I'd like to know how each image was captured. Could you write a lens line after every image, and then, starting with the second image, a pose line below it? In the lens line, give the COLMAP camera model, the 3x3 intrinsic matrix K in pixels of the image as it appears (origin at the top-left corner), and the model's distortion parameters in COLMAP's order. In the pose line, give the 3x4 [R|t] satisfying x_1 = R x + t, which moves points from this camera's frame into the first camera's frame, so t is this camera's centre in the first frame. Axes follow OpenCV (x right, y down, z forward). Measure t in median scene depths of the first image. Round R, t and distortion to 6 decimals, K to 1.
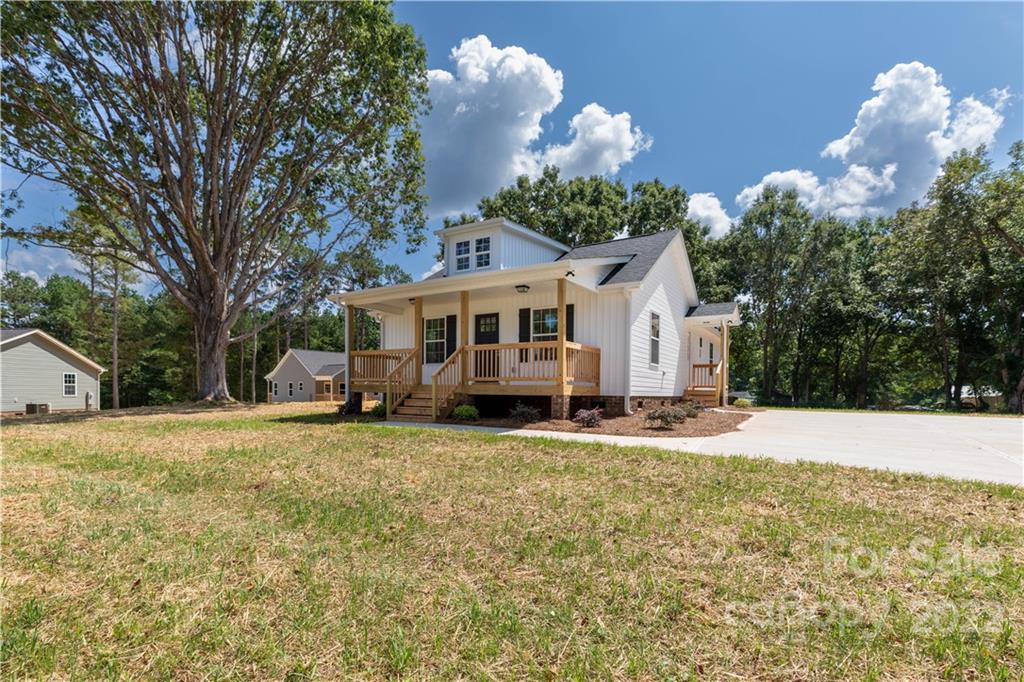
lens RADIAL K [[504.7, 0, 499.5], [0, 504.7, 362.3], [0, 0, 1]] dist [-0.000705, -0.000387]
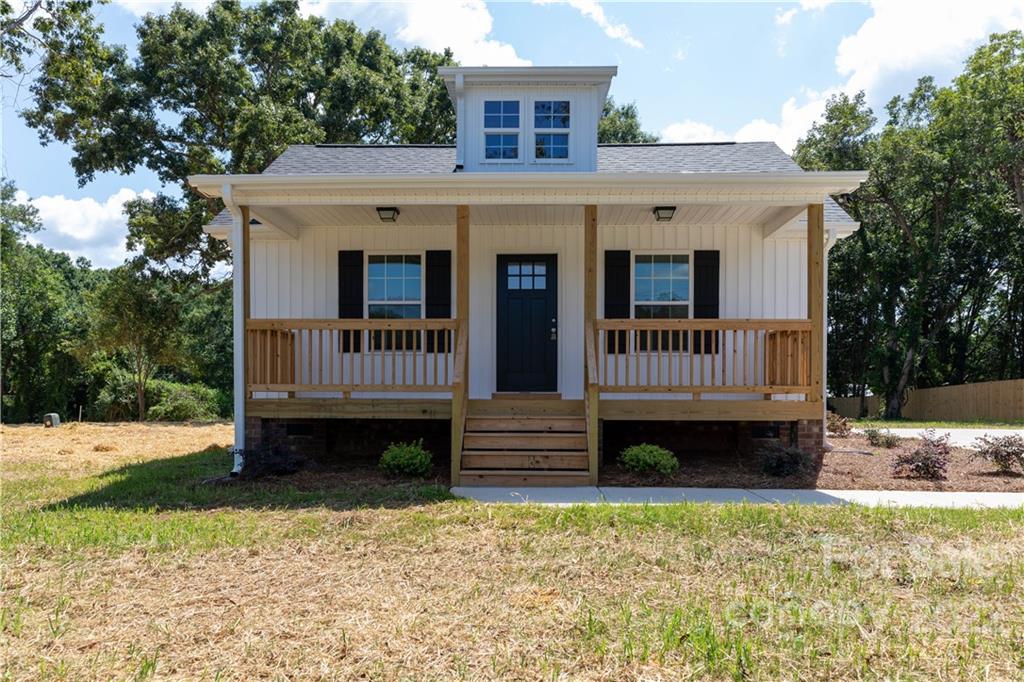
lens RADIAL K [[839.7, 0, 512.0], [0, 839.7, 341.0], [0, 0, 1]] dist [-0.001613, 0.000147]
pose [[0.847790, 0.028142, 0.529584, -0.482048], [-0.018532, 0.999553, -0.023449, 0.008257], [-0.530008, 0.010066, 0.847933, 0.318887]]
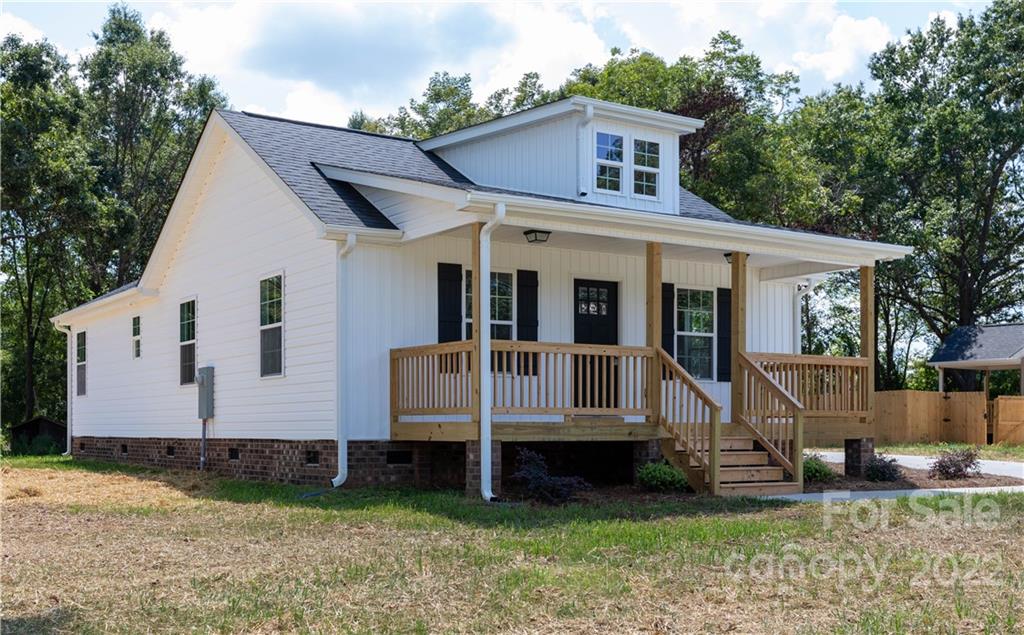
lens RADIAL K [[1199.1, 0, 512.0], [0, 1199.1, 317.5], [0, 0, 1]] dist [0.083074, 0.007063]
pose [[0.371909, 0.076765, 0.925090, -1.190601], [-0.036944, 0.997009, -0.067881, 0.024948], [-0.927534, -0.008931, 0.373633, 0.646009]]
